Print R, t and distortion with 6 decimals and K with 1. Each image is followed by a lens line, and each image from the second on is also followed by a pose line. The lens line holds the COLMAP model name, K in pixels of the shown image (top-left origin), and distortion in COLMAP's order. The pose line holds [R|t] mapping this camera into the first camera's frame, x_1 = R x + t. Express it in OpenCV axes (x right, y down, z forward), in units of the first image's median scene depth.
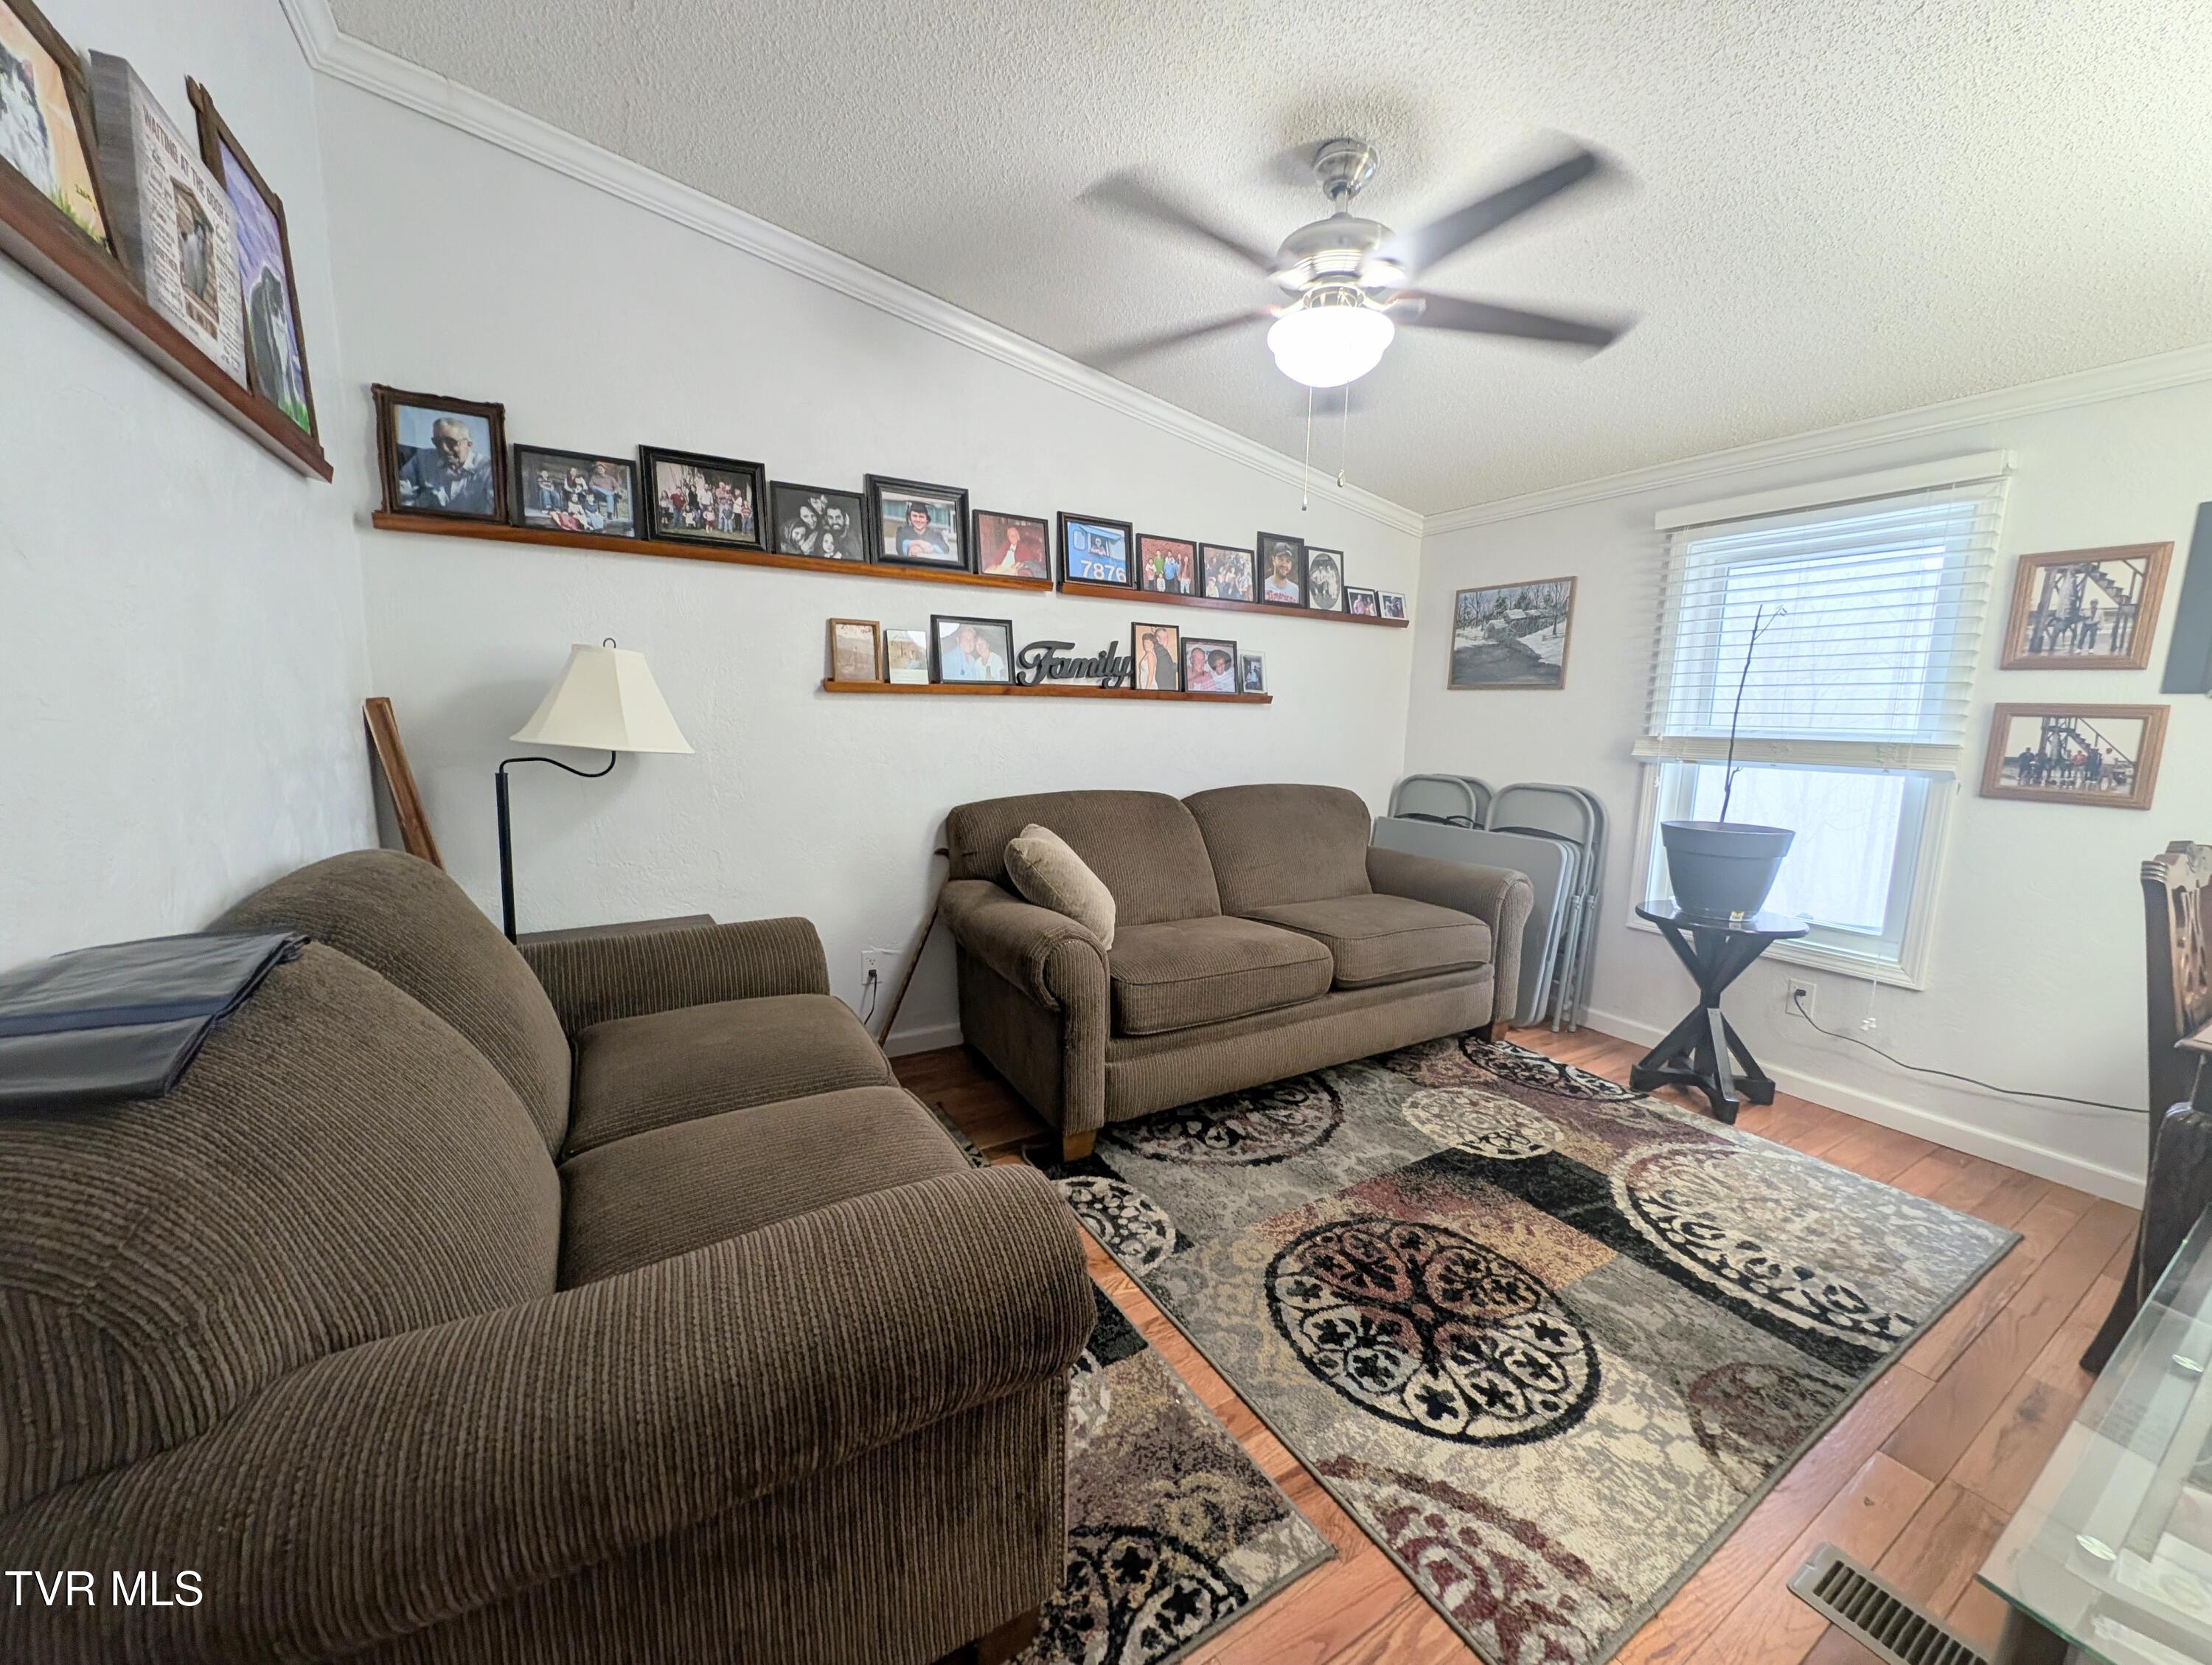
lens RADIAL K [[832.5, 0, 1106.0], [0, 832.5, 832.5], [0, 0, 1]] dist [0.015341, -0.007398]
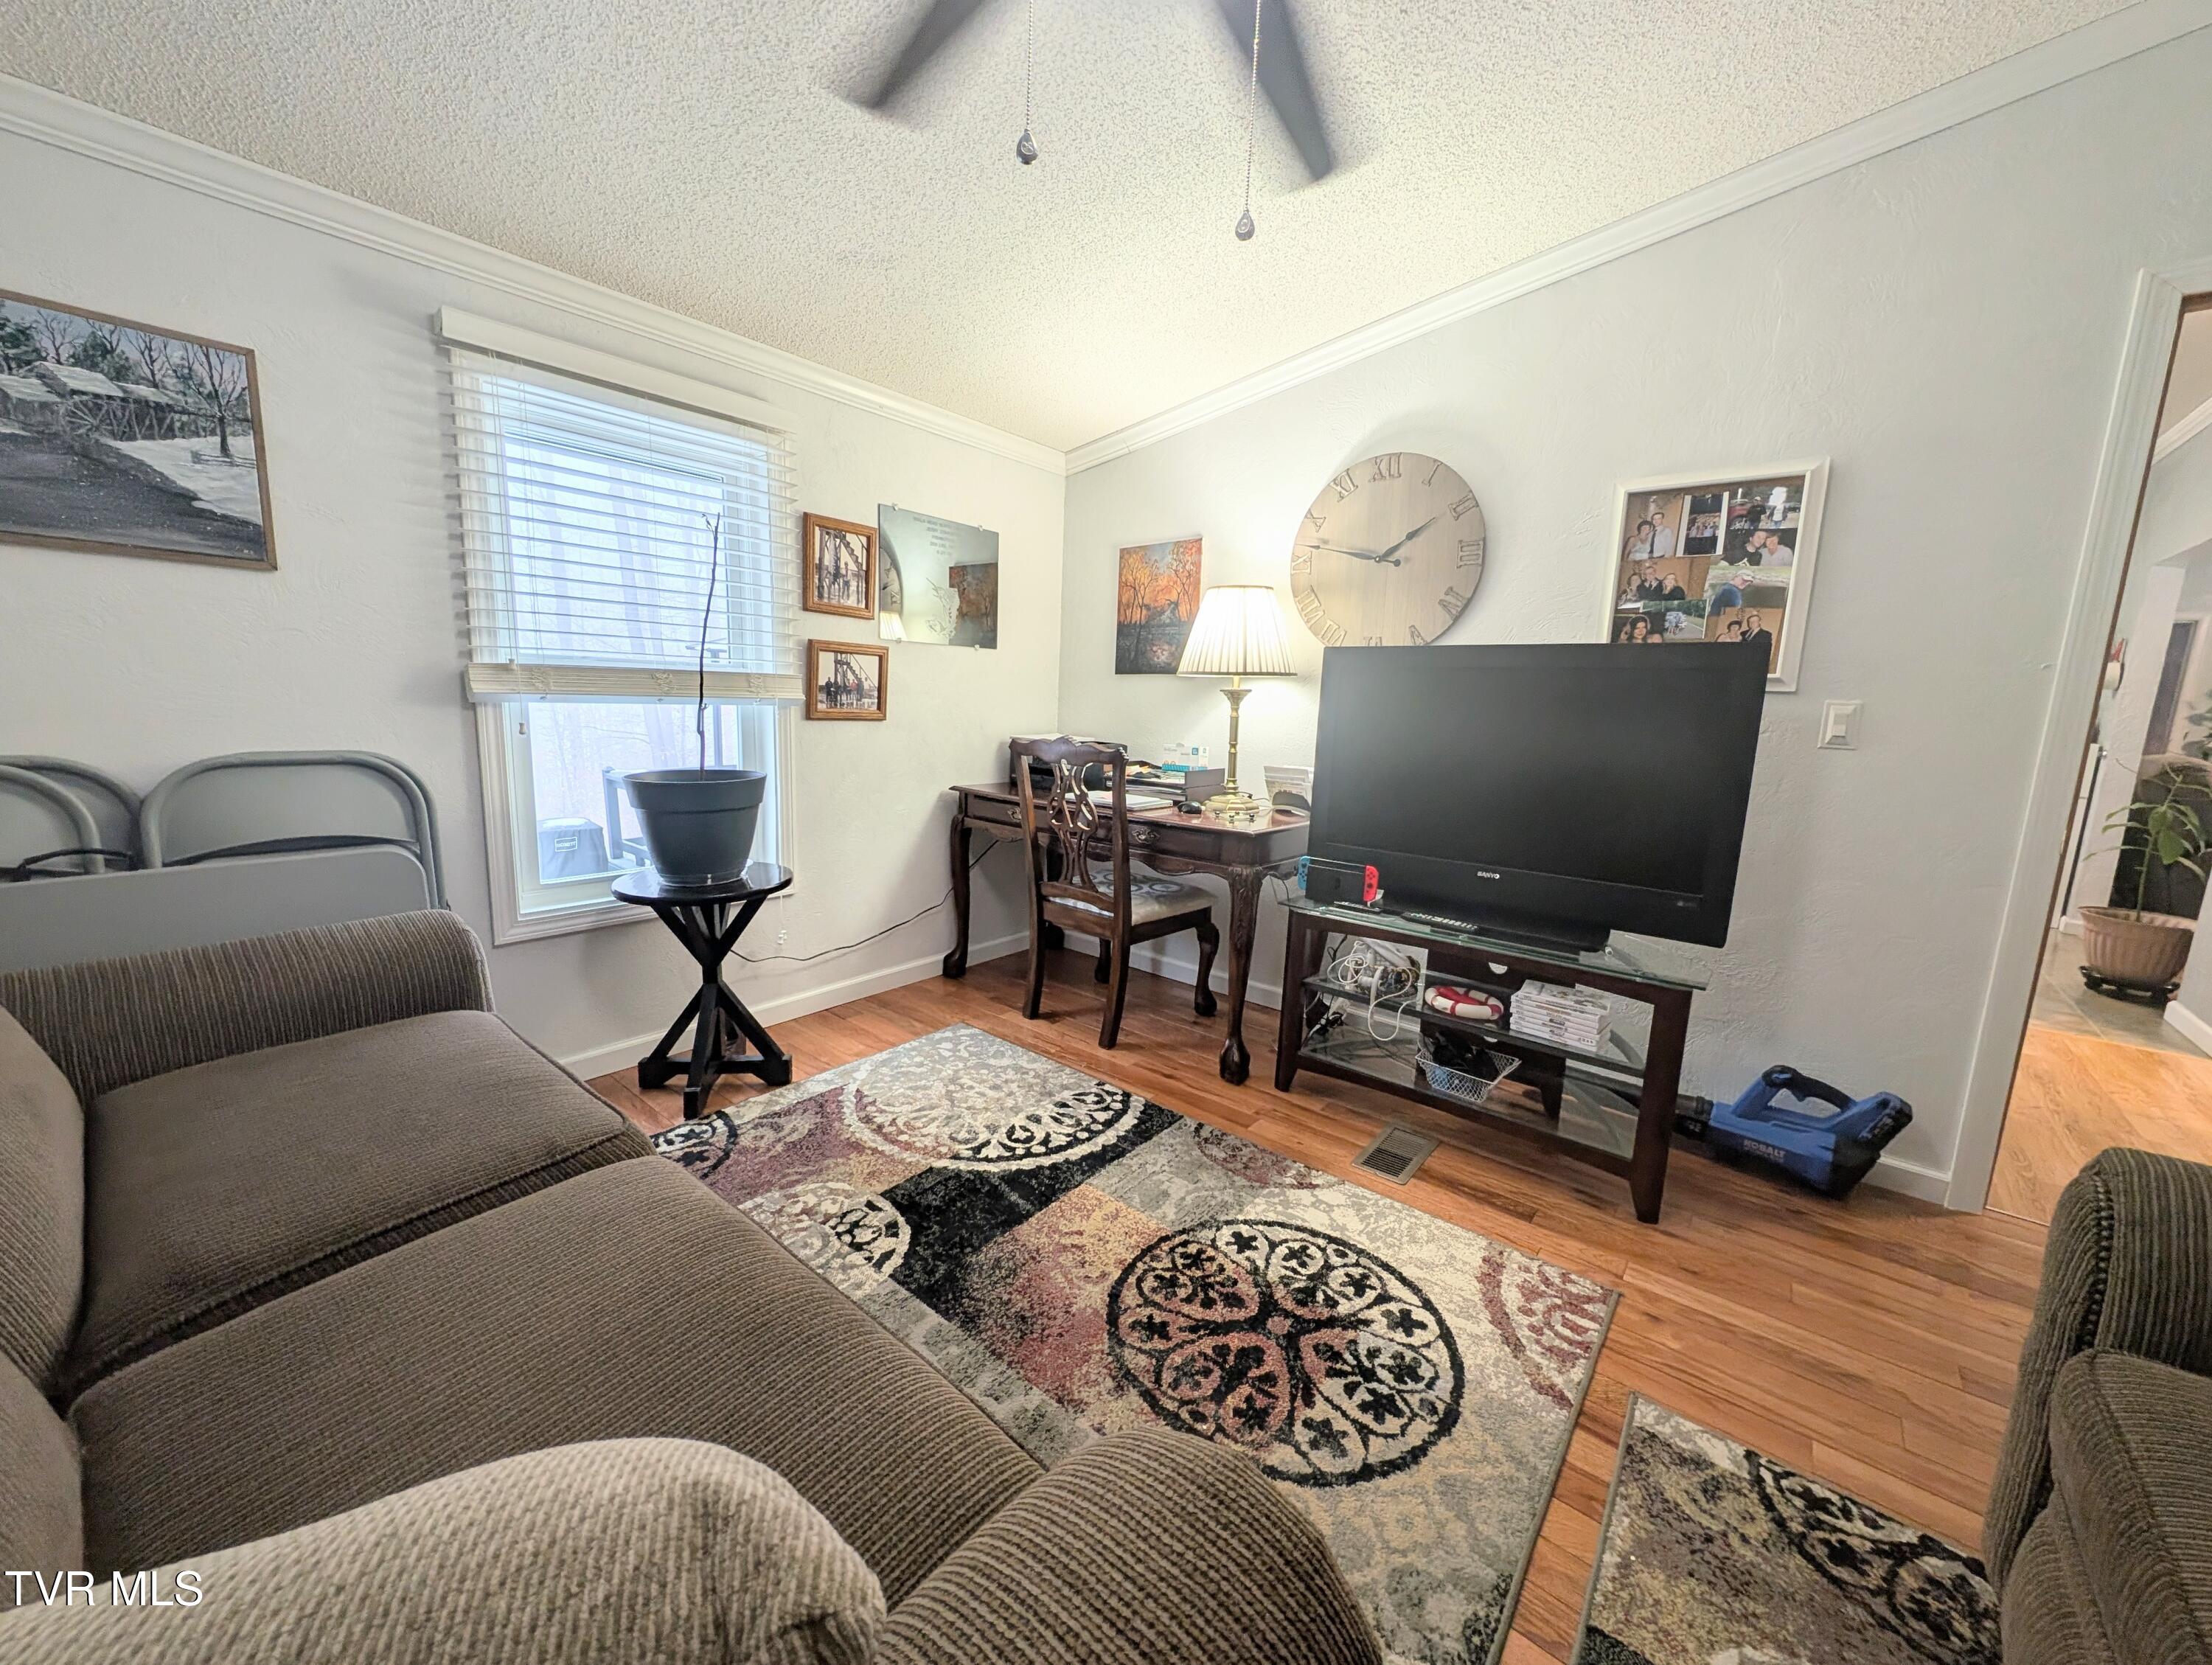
lens RADIAL K [[832.5, 0, 1106.0], [0, 832.5, 832.5], [0, 0, 1]] dist [0.015341, -0.007398]
pose [[-0.330038, -0.190838, 0.924476, -0.245531], [0.090742, 0.968402, 0.232301, -0.142341], [-0.939596, 0.160556, -0.302292, 1.136805]]
